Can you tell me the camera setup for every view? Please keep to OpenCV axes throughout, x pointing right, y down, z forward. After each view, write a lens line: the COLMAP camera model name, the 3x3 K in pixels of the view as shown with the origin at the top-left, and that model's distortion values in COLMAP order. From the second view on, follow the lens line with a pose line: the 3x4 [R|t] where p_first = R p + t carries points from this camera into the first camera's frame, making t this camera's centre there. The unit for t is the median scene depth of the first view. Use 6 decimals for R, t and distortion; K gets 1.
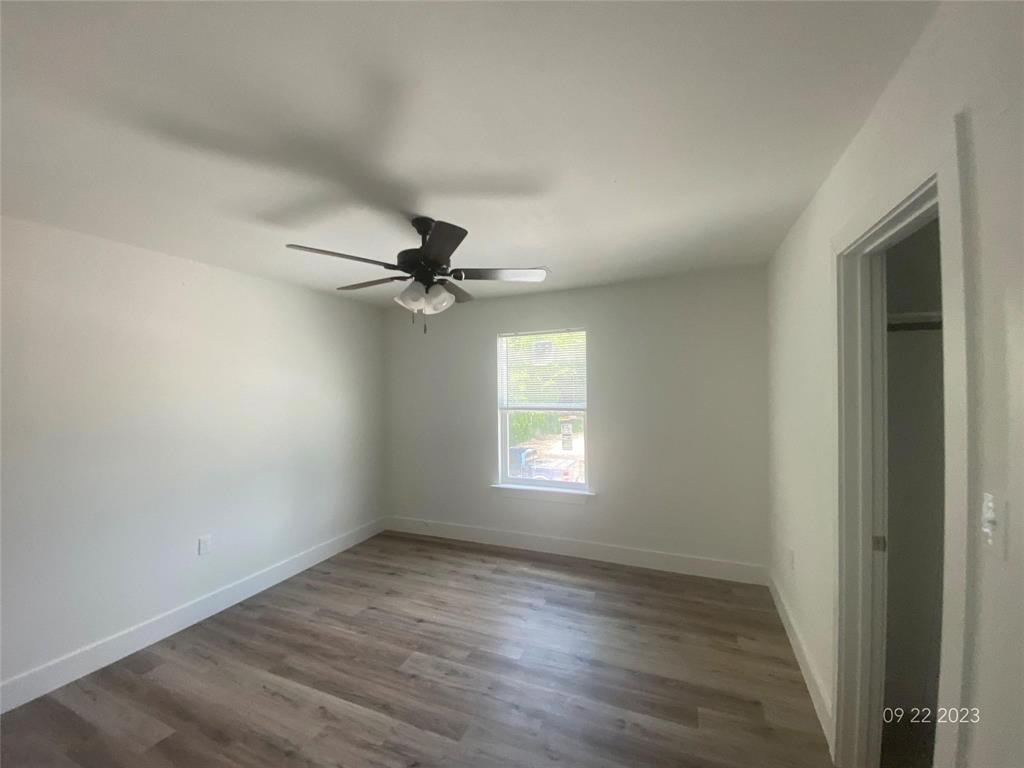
lens RADIAL K [[422.9, 0, 512.0], [0, 422.9, 384.0], [0, 0, 1]] dist [-0.003111, -0.000345]
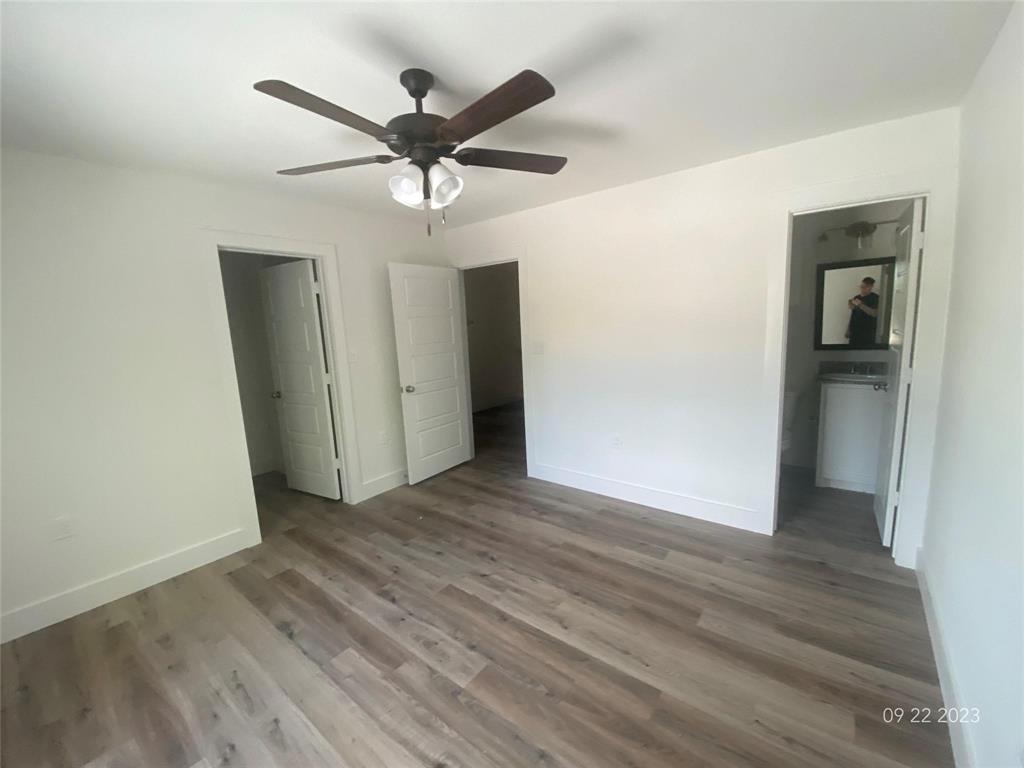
lens RADIAL K [[416.3, 0, 512.0], [0, 416.3, 384.0], [0, 0, 1]] dist [-0.001347, -0.000171]
pose [[-0.963051, 0.021829, 0.268435, -0.550137], [0.064738, 0.986249, 0.152056, 0.039807], [-0.261424, 0.163815, -0.951221, 1.698785]]
